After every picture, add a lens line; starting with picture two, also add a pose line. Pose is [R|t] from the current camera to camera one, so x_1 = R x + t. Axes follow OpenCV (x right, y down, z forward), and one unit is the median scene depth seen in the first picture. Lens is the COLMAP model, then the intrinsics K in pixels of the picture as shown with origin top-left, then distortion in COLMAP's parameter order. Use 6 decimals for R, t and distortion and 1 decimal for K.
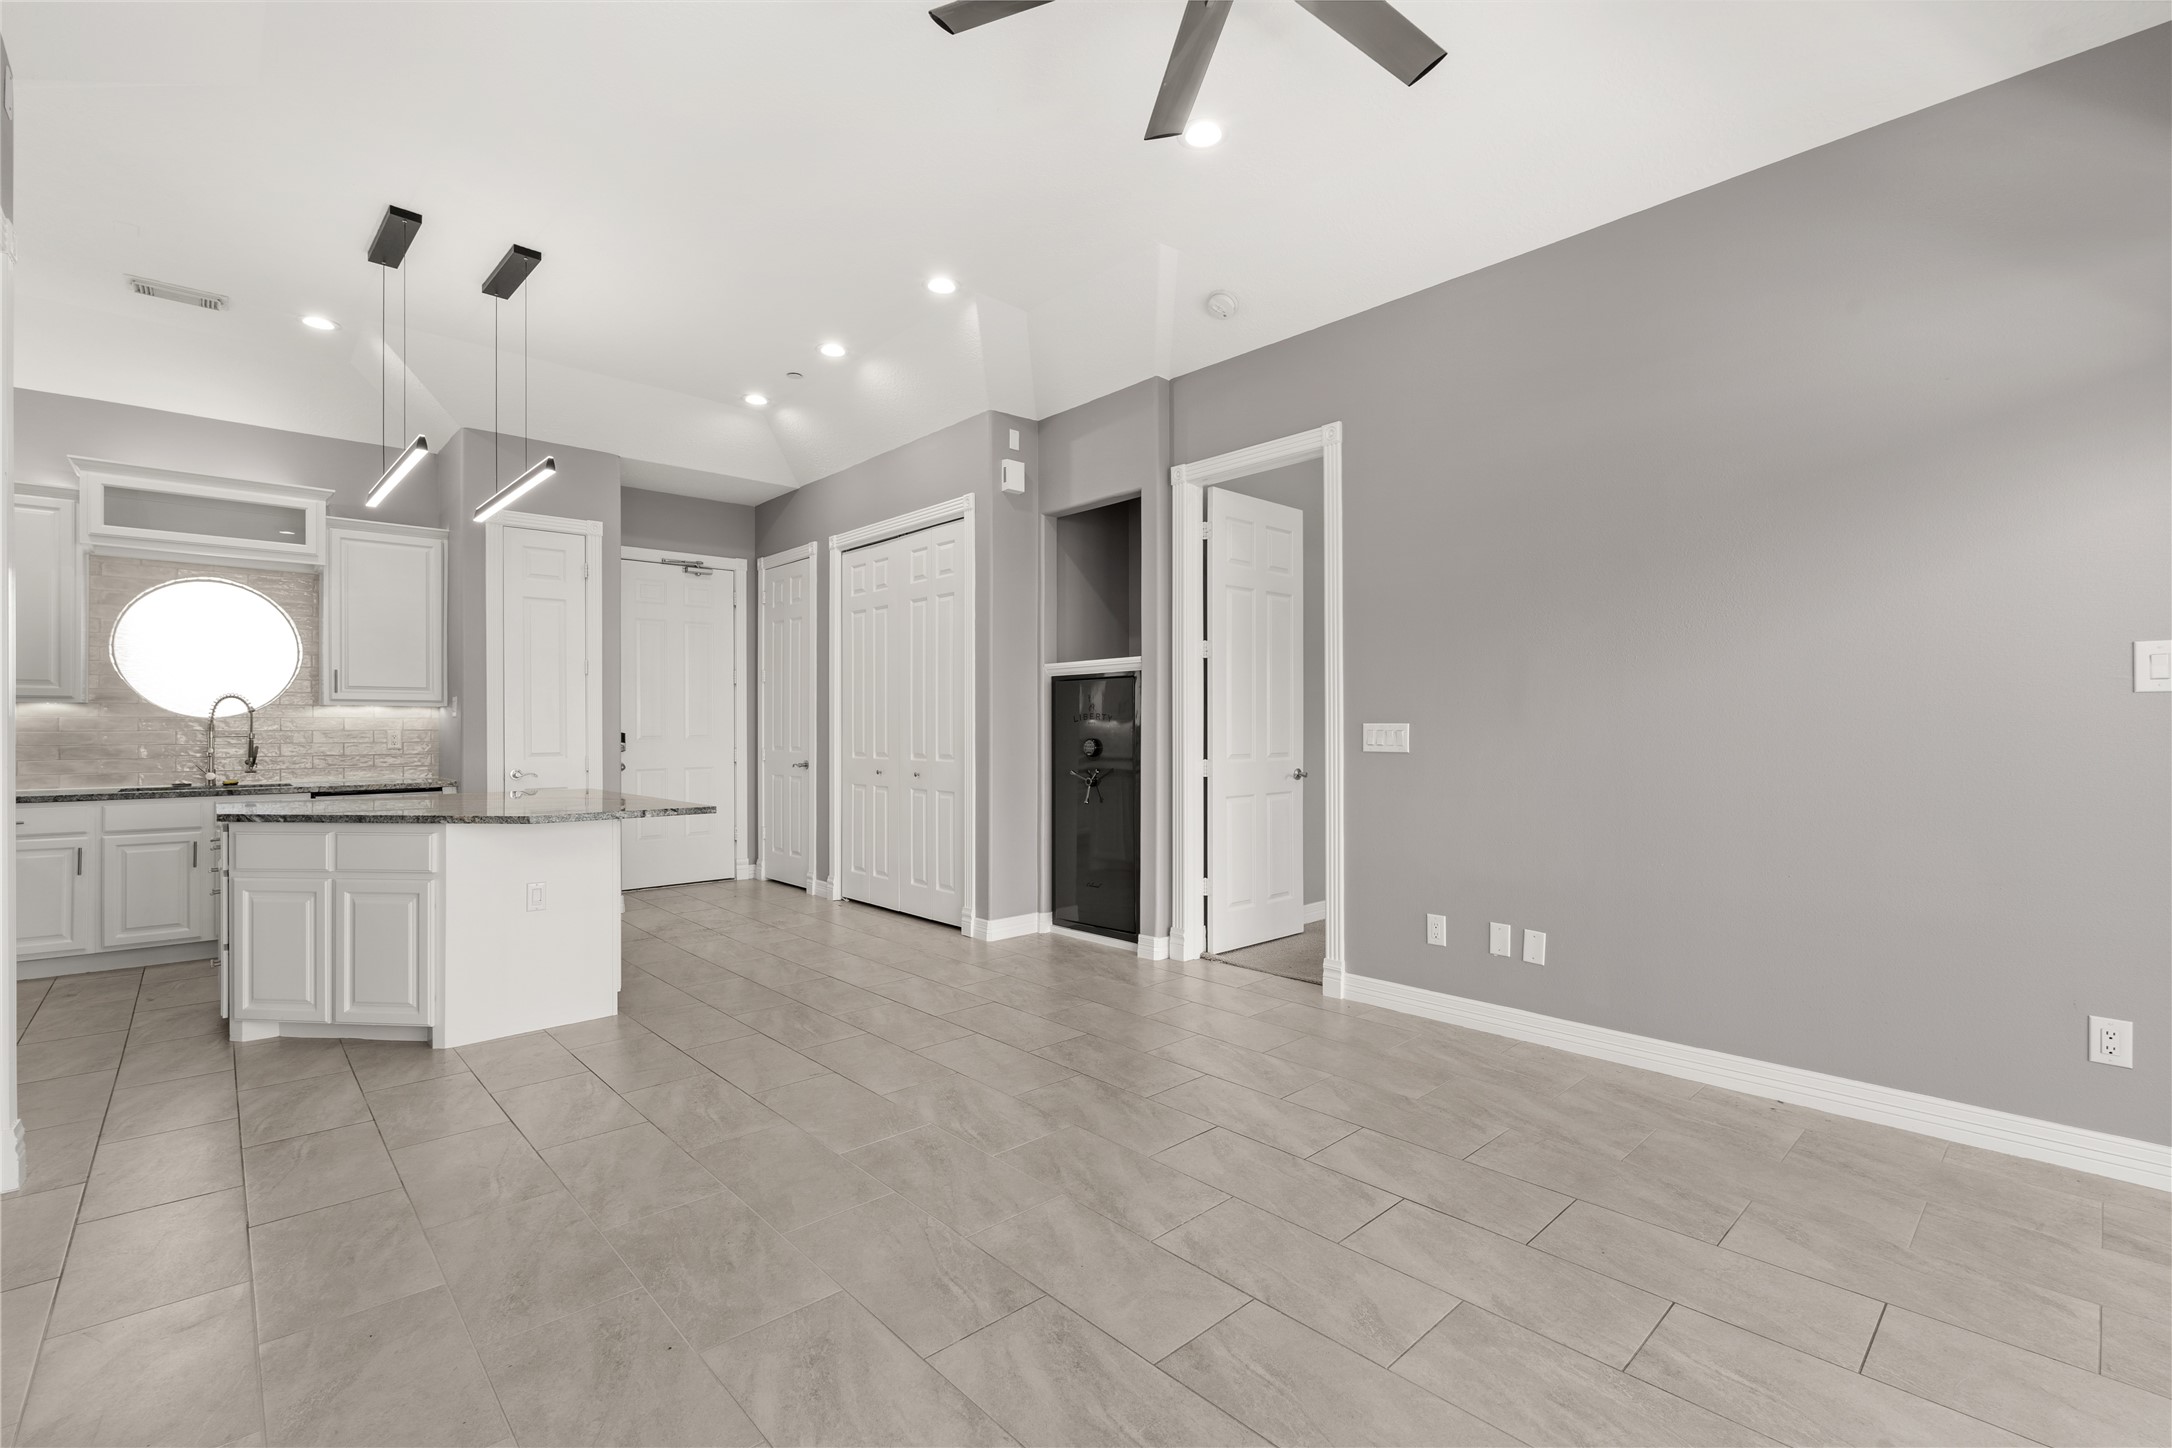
lens RADIAL K [[956.3, 0, 1086.0], [0, 956.3, 724.0], [0, 0, 1]] dist [-0.002636, -0.000860]
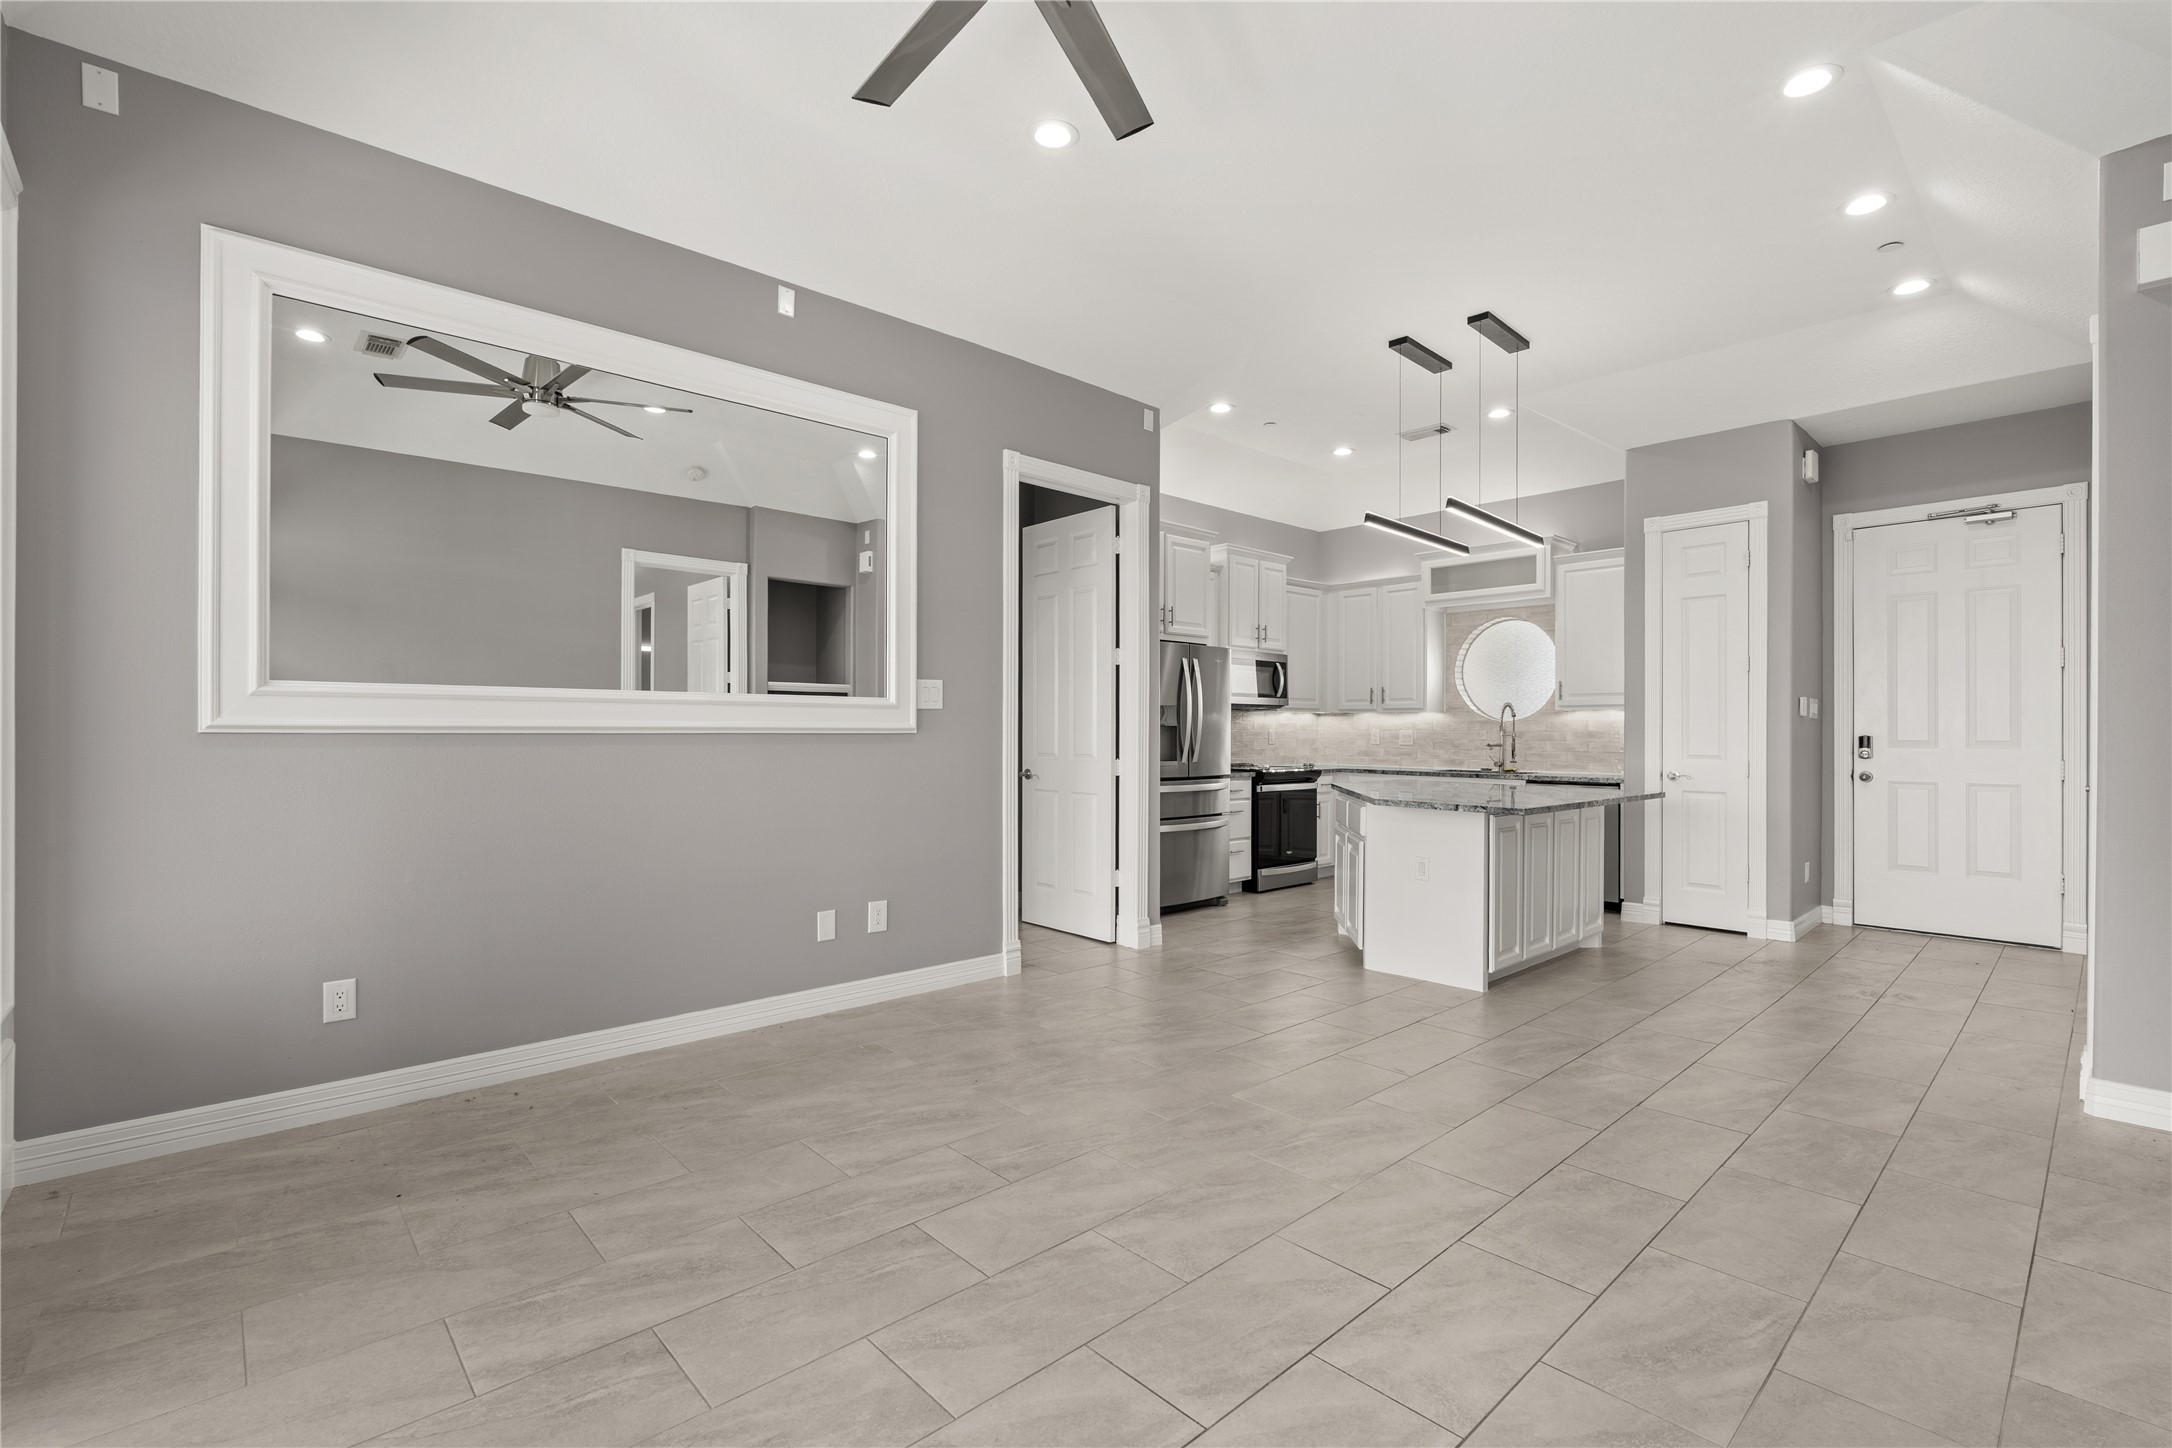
lens RADIAL K [[960.0, 0, 1095.3], [0, 960.0, 743.5], [0, 0, 1]] dist [-0.002302, 0.000290]
pose [[0.002425, 0.018884, -0.999819, 0.515712], [0.001070, 0.999821, 0.018887, -0.001187], [0.999996, -0.001115, 0.002405, 0.472530]]
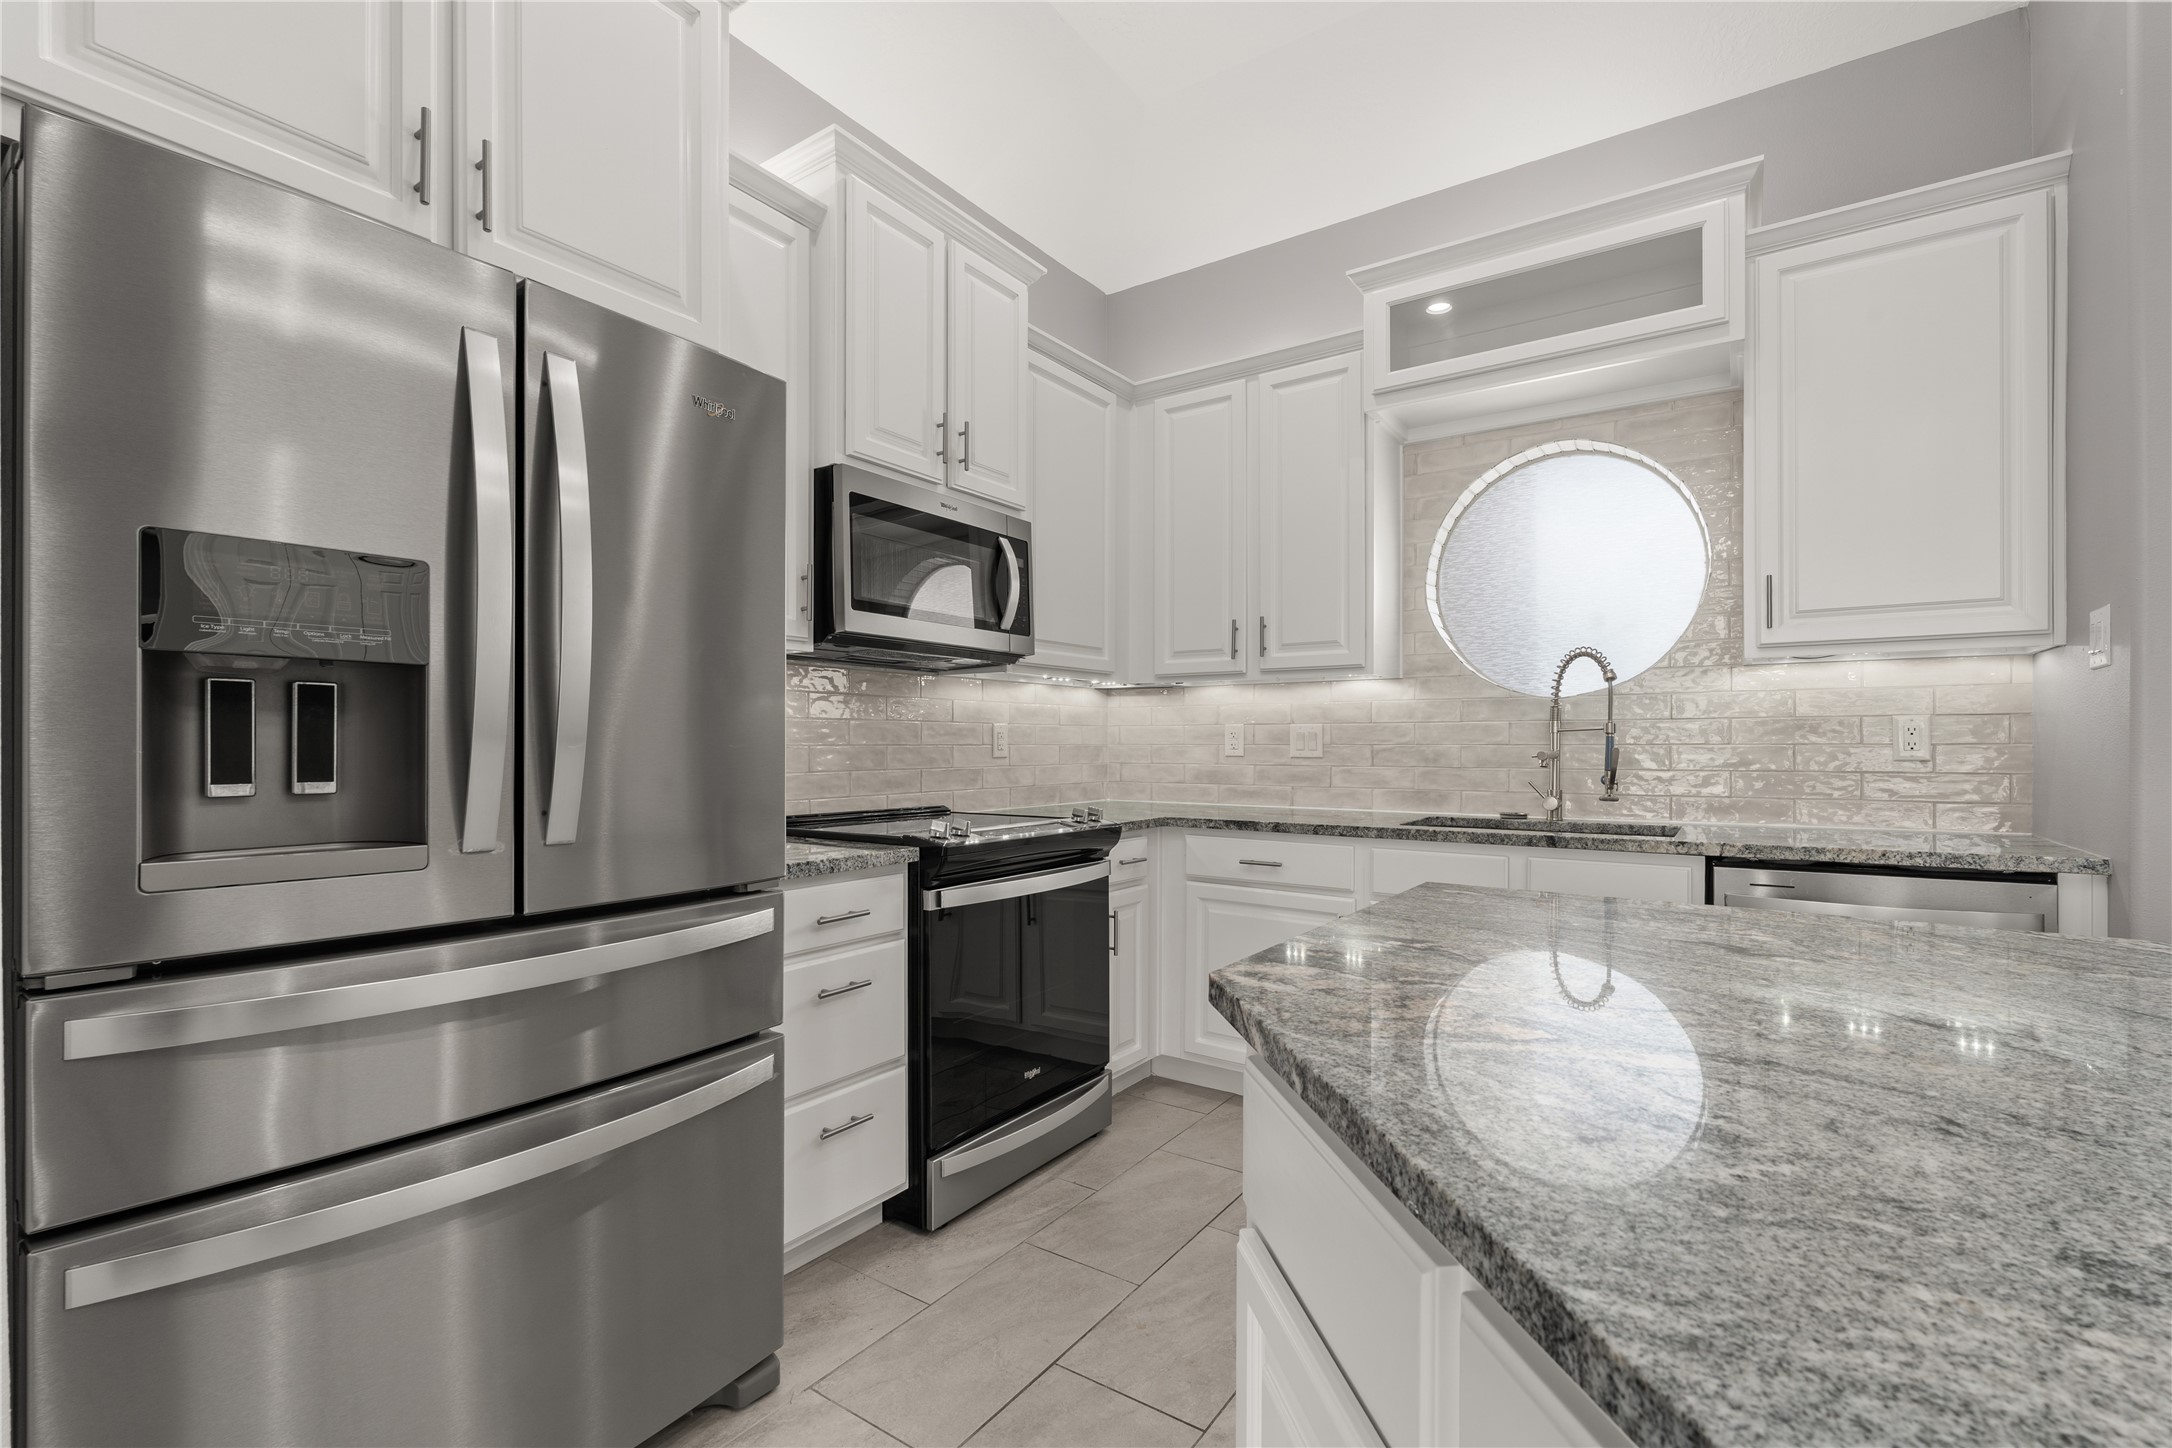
lens RADIAL K [[960.0, 0, 1095.3], [0, 960.0, 743.5], [0, 0, 1]] dist [-0.002302, 0.000290]
pose [[0.226249, 0.003086, -0.974065, -0.499713], [0.003533, 0.999986, 0.003989, 0.020043], [0.974063, -0.004344, 0.226235, 0.701783]]
